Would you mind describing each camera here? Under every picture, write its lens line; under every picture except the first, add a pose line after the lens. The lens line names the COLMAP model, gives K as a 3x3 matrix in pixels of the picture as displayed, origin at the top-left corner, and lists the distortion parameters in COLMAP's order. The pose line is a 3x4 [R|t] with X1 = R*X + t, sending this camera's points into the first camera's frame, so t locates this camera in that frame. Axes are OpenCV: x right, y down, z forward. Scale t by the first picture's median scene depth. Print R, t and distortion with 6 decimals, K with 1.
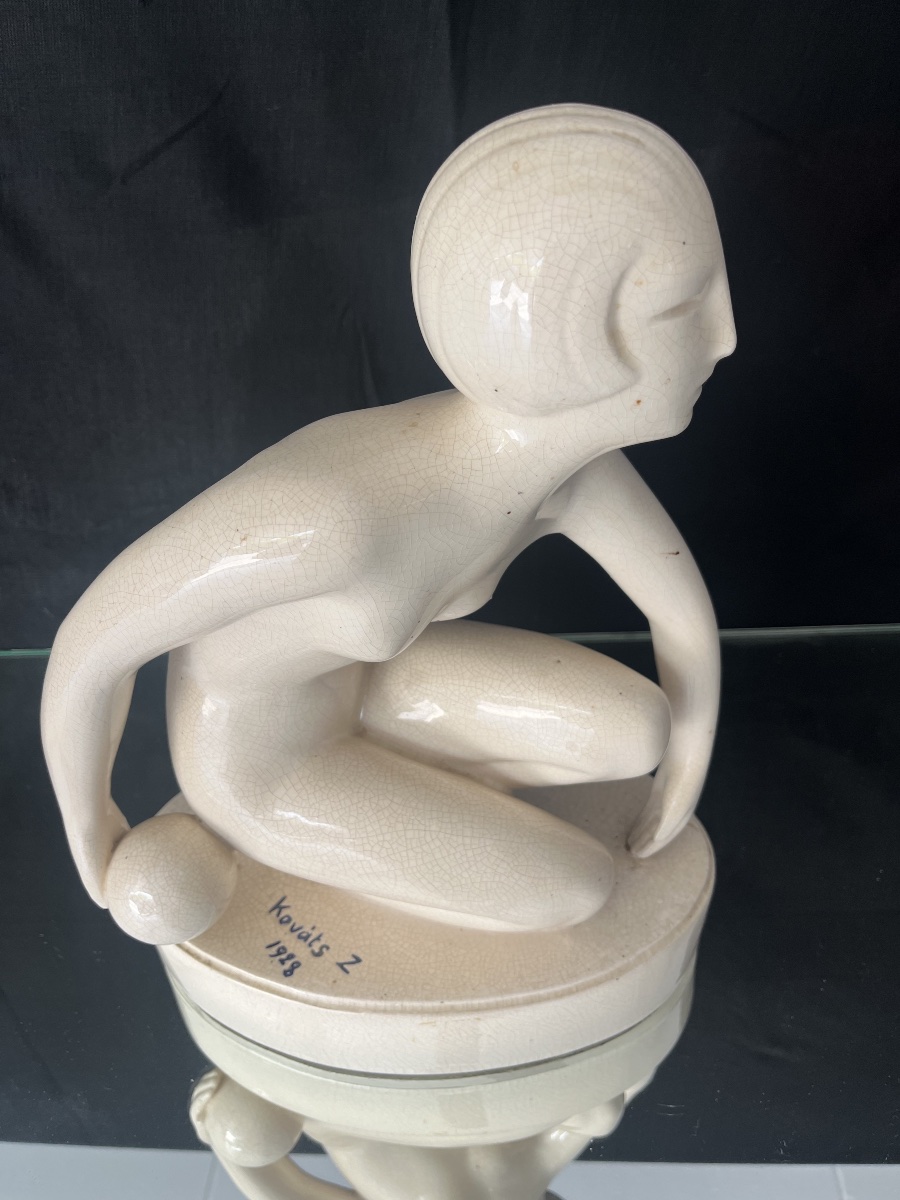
lens RADIAL K [[923.8, 0, 453.2], [0, 923.8, 595.4], [0, 0, 1]] dist [0.016469, -0.048209]
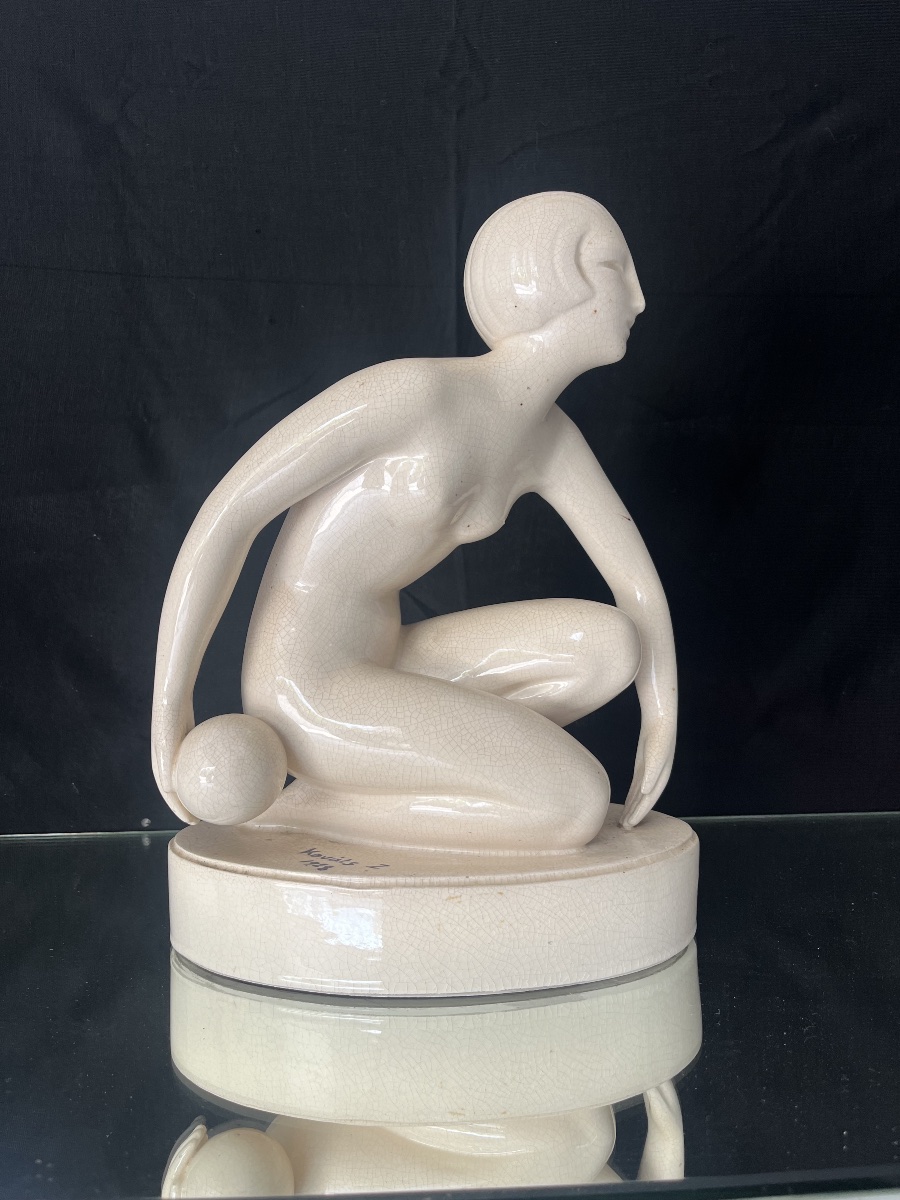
lens RADIAL K [[904.8, 0, 450.5], [0, 904.8, 621.6], [0, 0, 1]] dist [0.006208, 0.010974]
pose [[0.998010, 0.030044, 0.055444, -0.106163], [0.007402, 0.817321, -0.576135, 0.862013], [-0.062625, 0.575399, 0.815472, -0.045329]]
